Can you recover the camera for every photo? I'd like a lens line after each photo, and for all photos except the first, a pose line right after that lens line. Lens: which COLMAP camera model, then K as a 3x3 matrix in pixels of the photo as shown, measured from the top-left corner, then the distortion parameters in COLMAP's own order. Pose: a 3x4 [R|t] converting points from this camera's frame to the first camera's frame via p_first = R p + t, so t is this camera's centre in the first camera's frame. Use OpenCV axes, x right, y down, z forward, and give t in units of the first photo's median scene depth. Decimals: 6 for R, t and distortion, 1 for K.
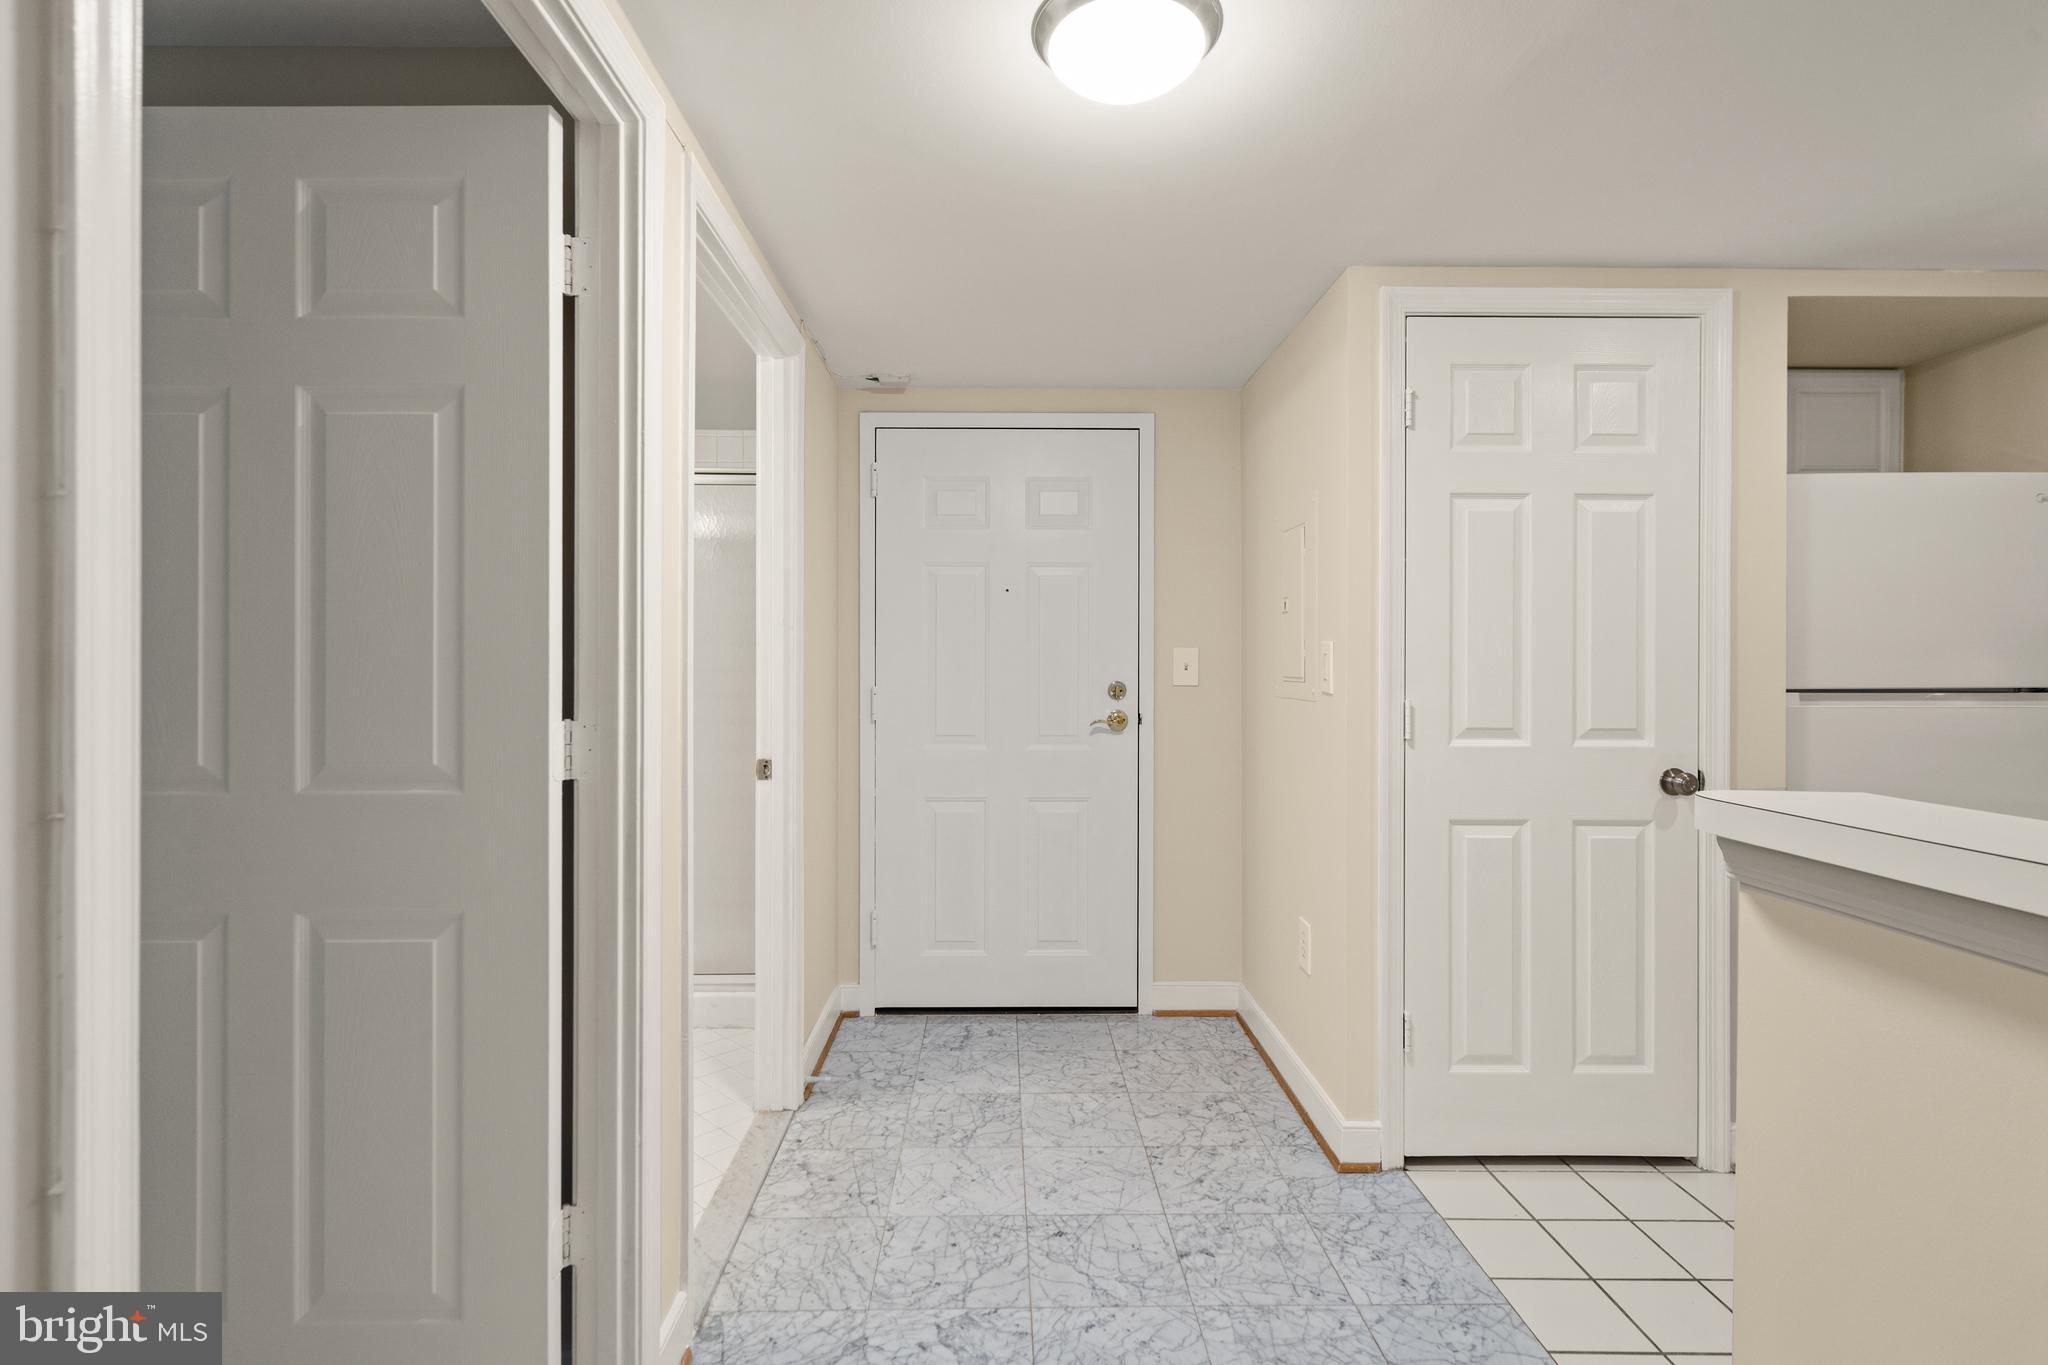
lens RADIAL K [[972.4, 0, 1000.4], [0, 972.4, 676.9], [0, 0, 1]] dist [0.001442, -0.000207]
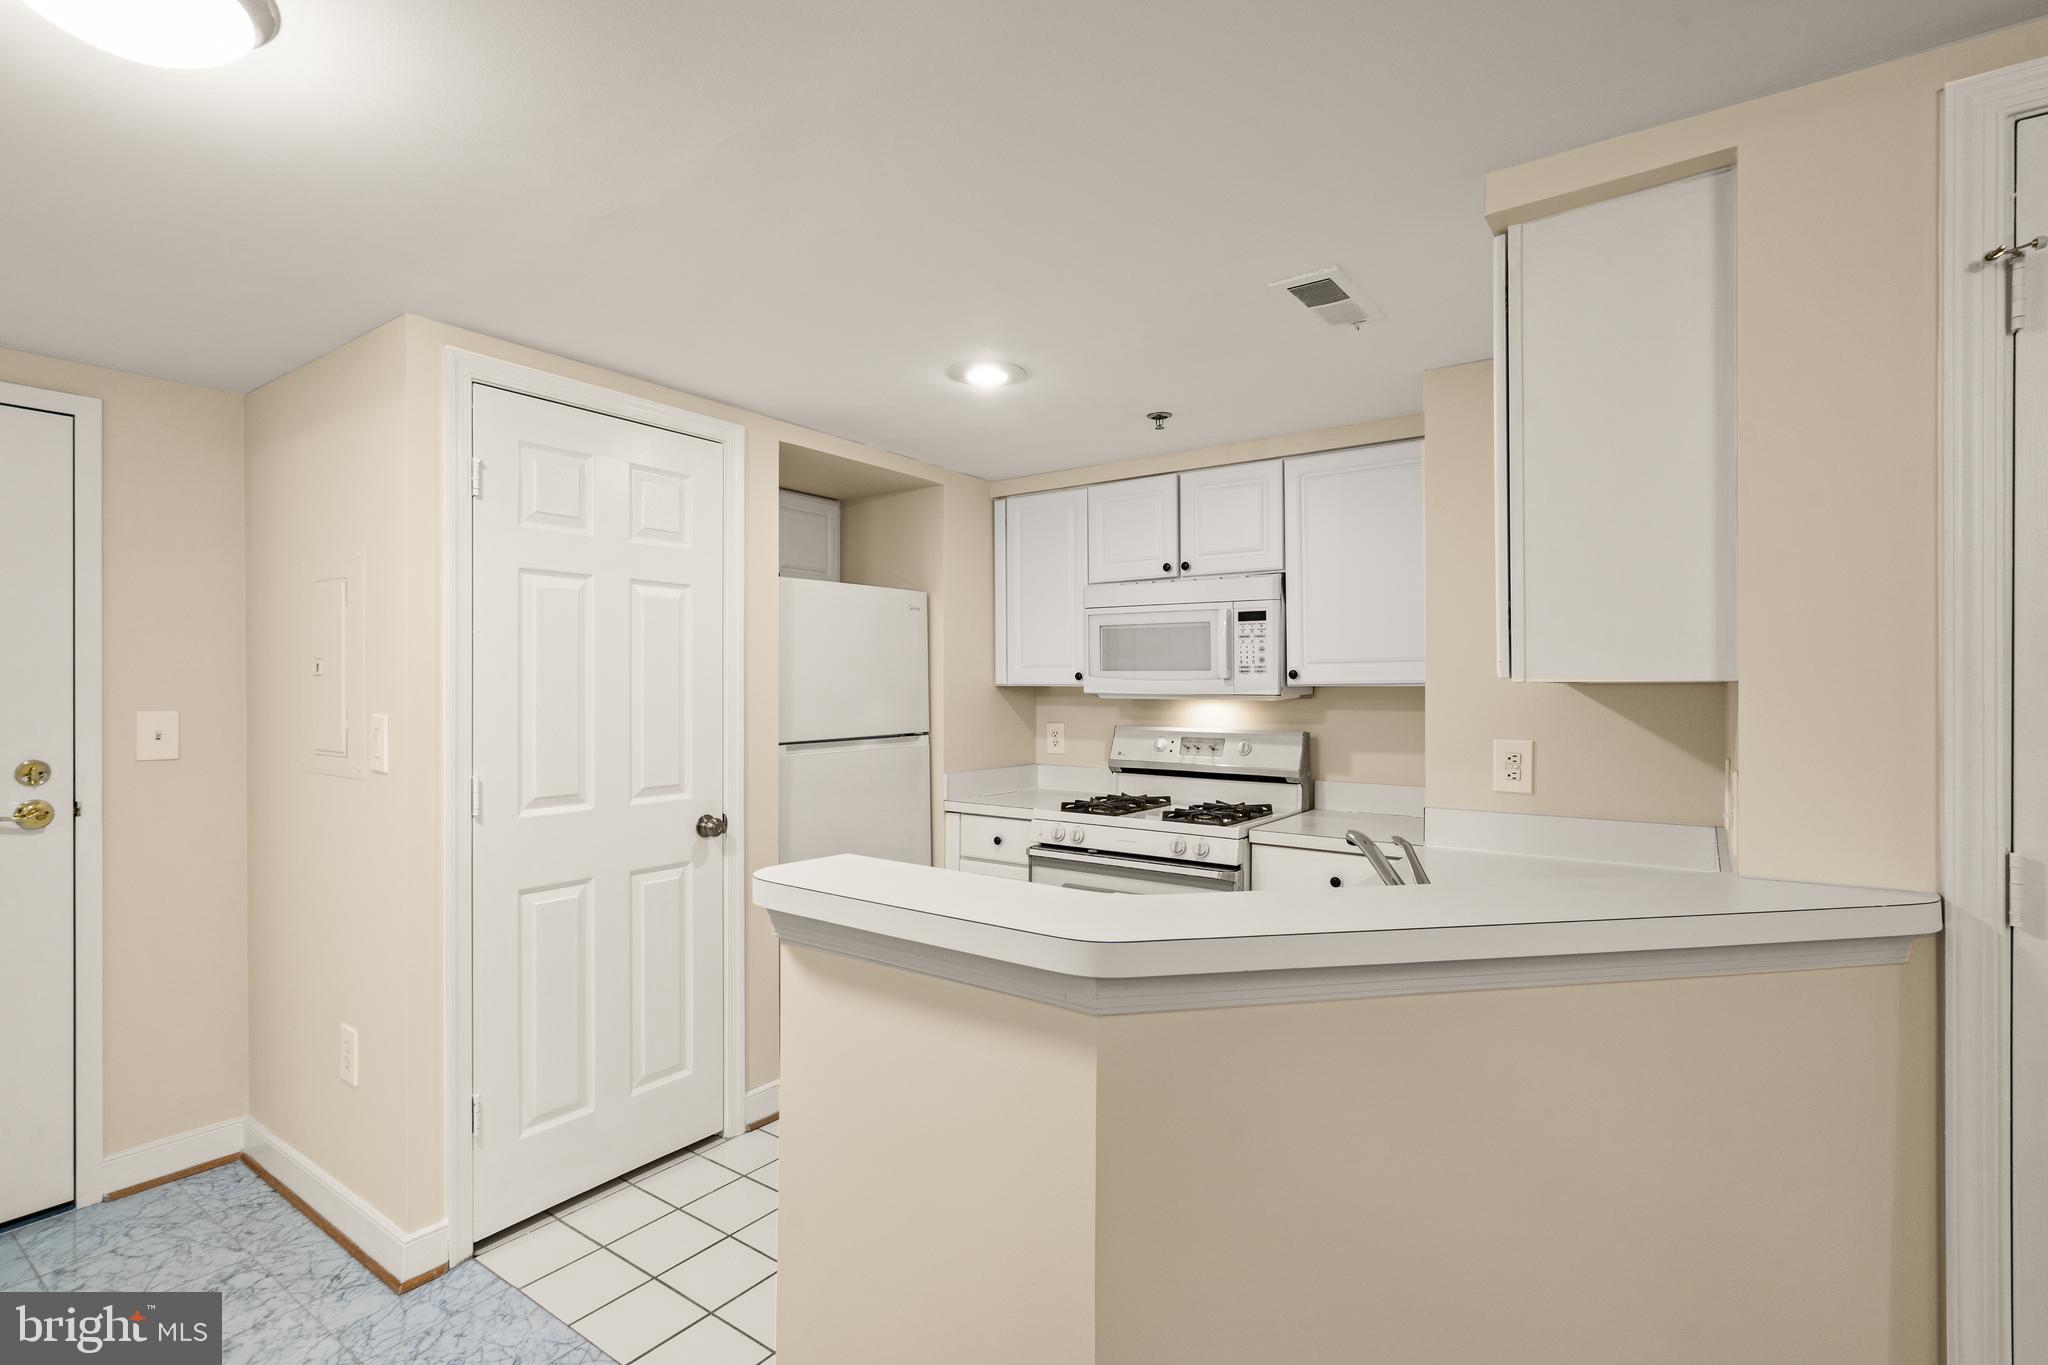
lens RADIAL K [[972.4, 0, 1020.3], [0, 972.4, 694.2], [0, 0, 1]] dist [0.001442, -0.000207]
pose [[0.577638, -0.010908, 0.816220, -0.057937], [0.002415, 0.999929, 0.011654, -0.066571], [-0.816289, -0.004761, 0.577624, -0.004213]]
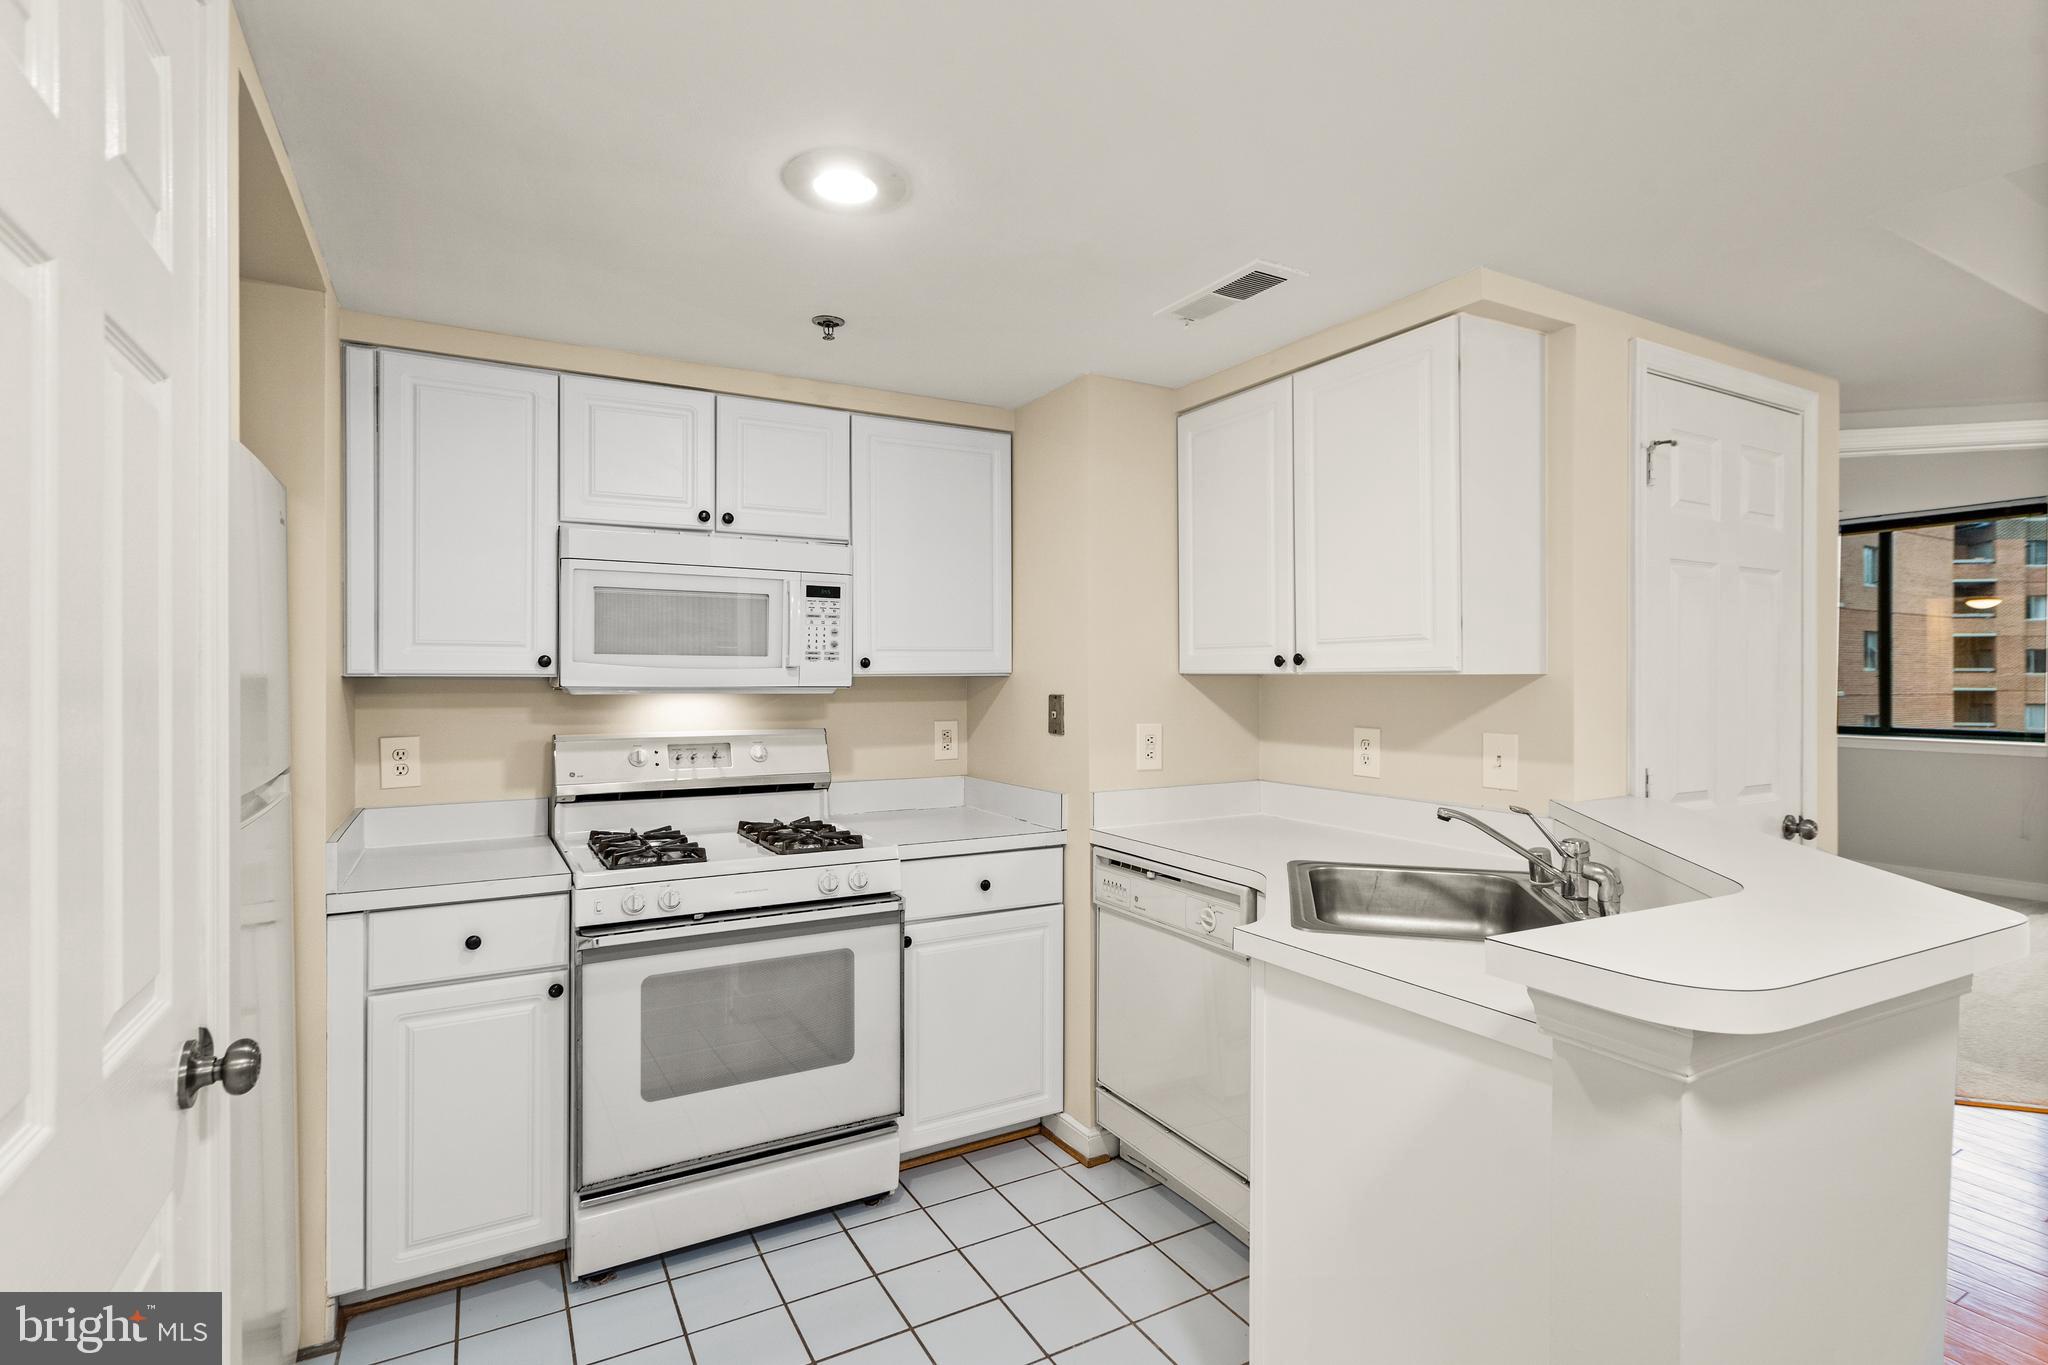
lens RADIAL K [[972.4, 0, 1013.3], [0, 972.4, 676.8], [0, 0, 1]] dist [0.001442, -0.000207]
pose [[-0.484221, -0.001944, 0.874944, 0.340403], [-0.001036, 0.999998, 0.001648, -0.058854], [-0.874945, -0.000108, -0.484222, 1.722160]]
